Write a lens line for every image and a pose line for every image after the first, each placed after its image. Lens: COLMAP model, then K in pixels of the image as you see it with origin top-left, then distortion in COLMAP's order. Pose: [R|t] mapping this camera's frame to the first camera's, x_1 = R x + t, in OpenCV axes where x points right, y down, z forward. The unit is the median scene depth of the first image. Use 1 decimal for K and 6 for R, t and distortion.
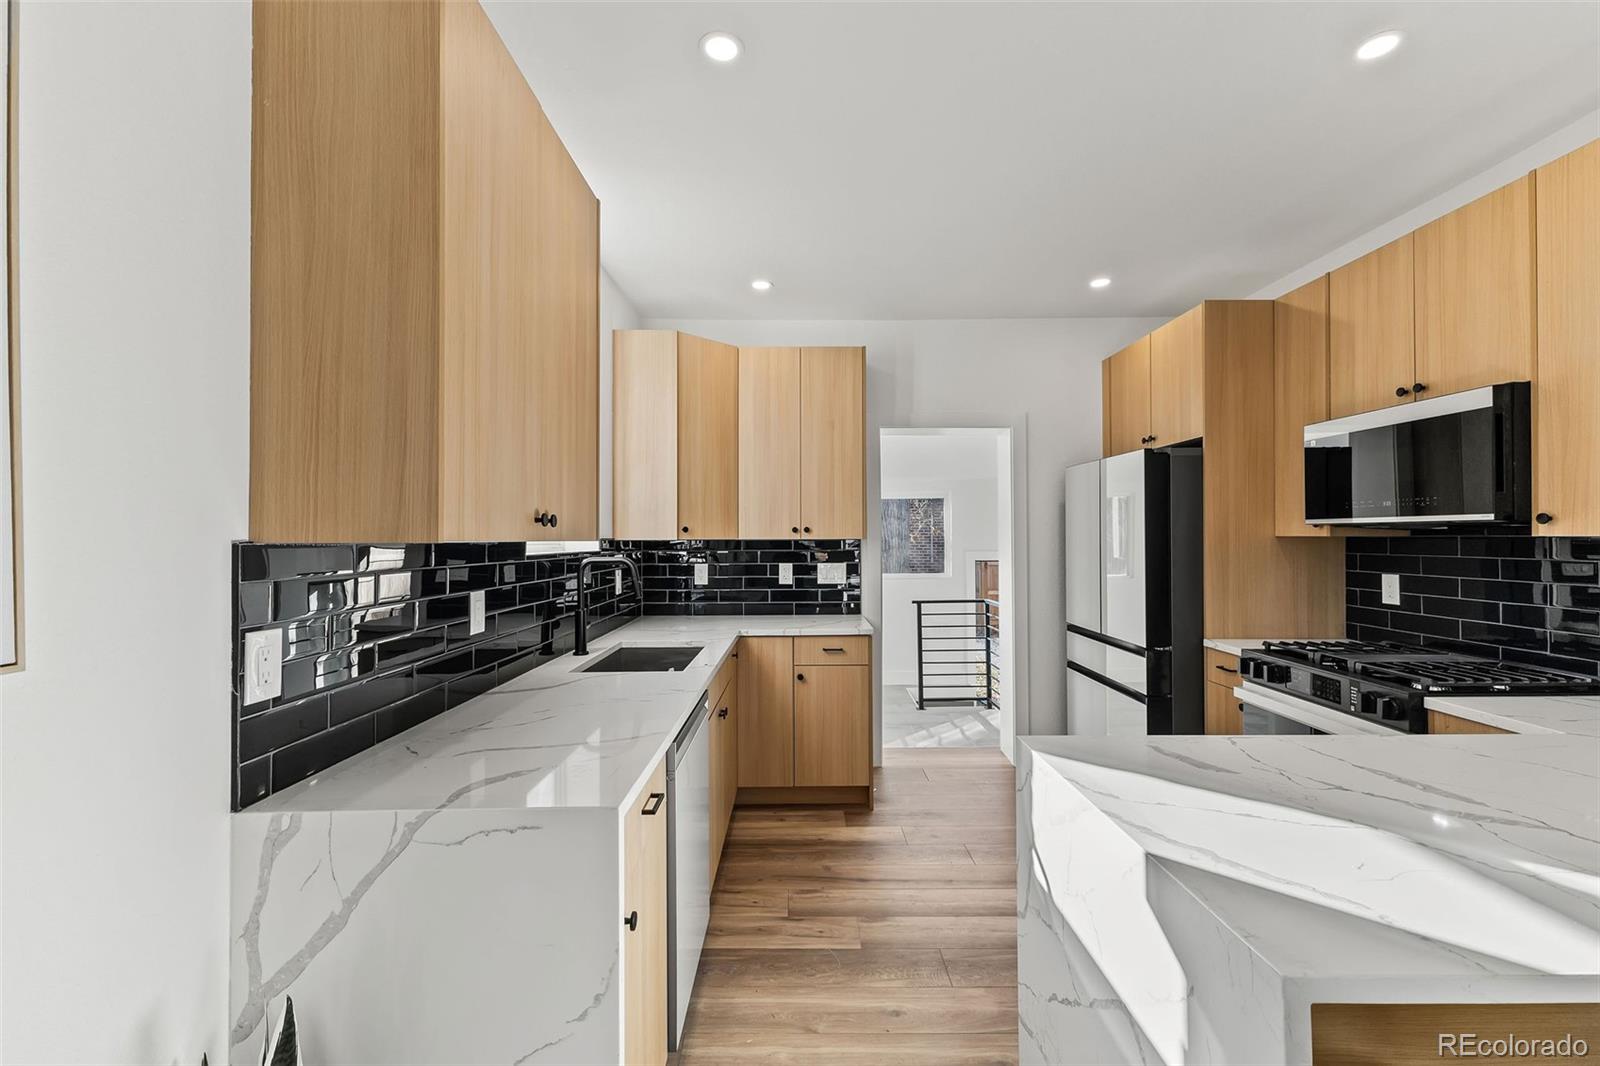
lens RADIAL K [[701.9, 0, 798.0], [0, 701.9, 515.8], [0, 0, 1]] dist [0.001708, -0.000023]
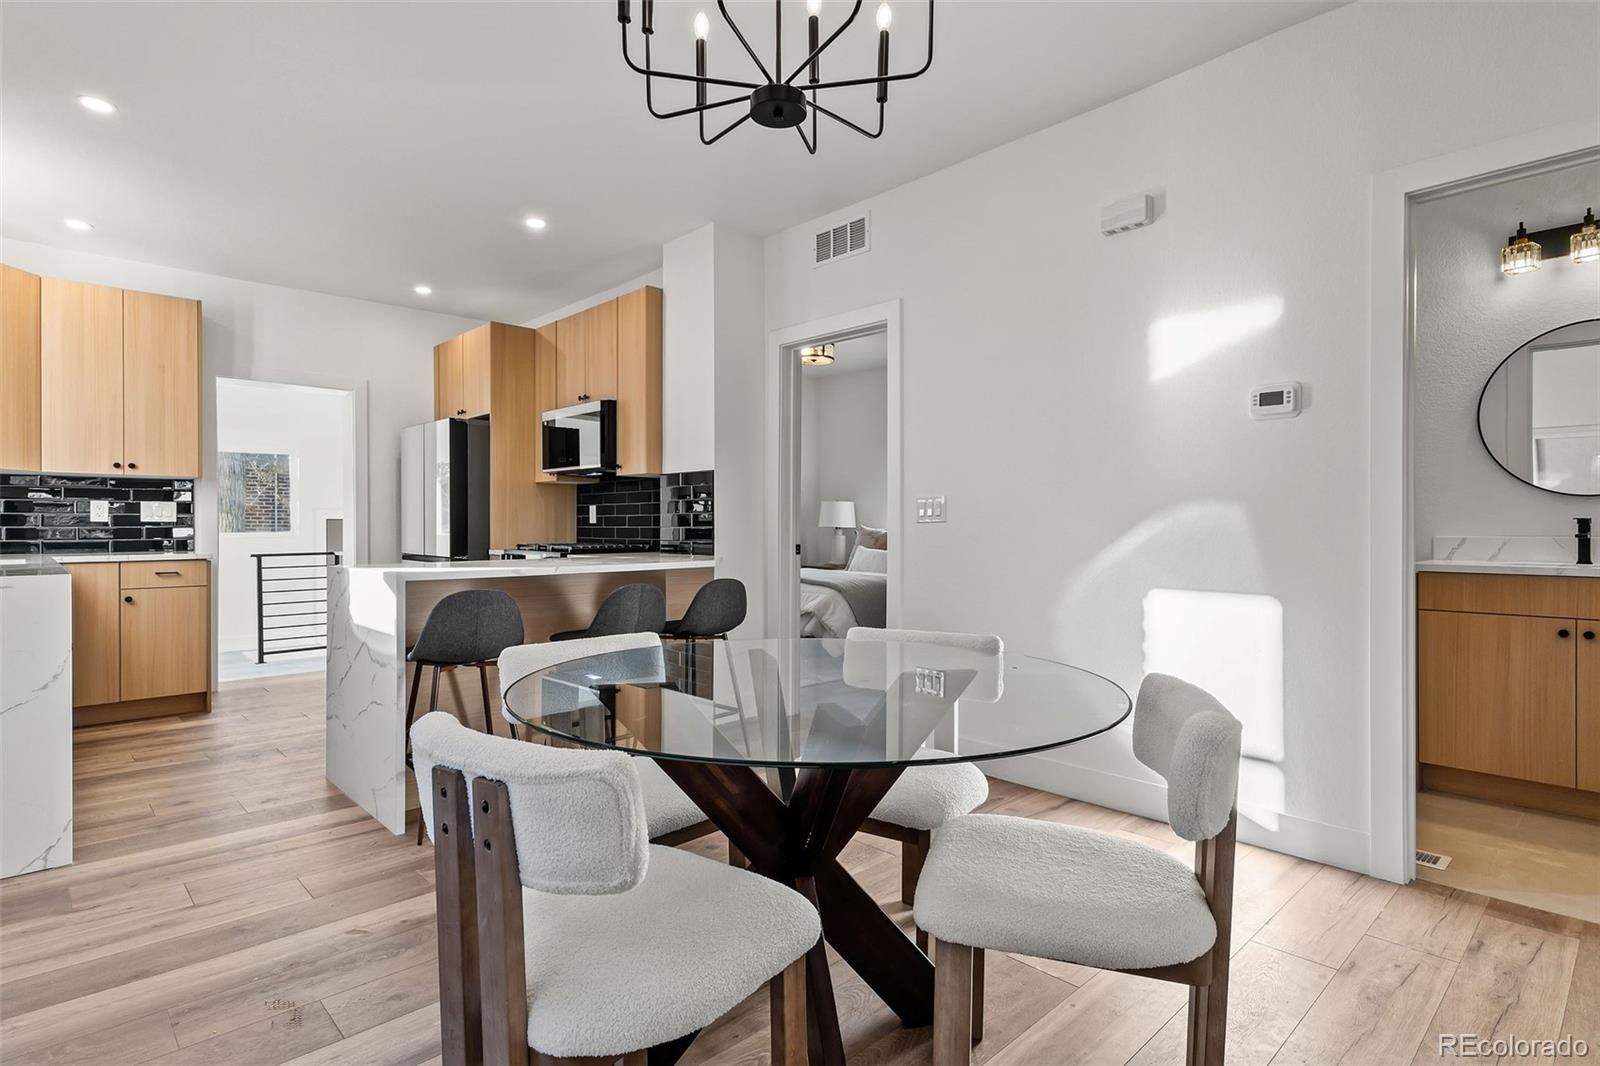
lens RADIAL K [[814.8, 0, 799.5], [0, 814.8, 530.0], [0, 0, 1]] dist [0.022260, -0.000500]
pose [[0.729145, -0.001892, 0.684357, -0.106875], [-0.024387, 0.999289, 0.028746, 0.056320], [-0.683925, -0.037649, 0.728580, -0.592413]]
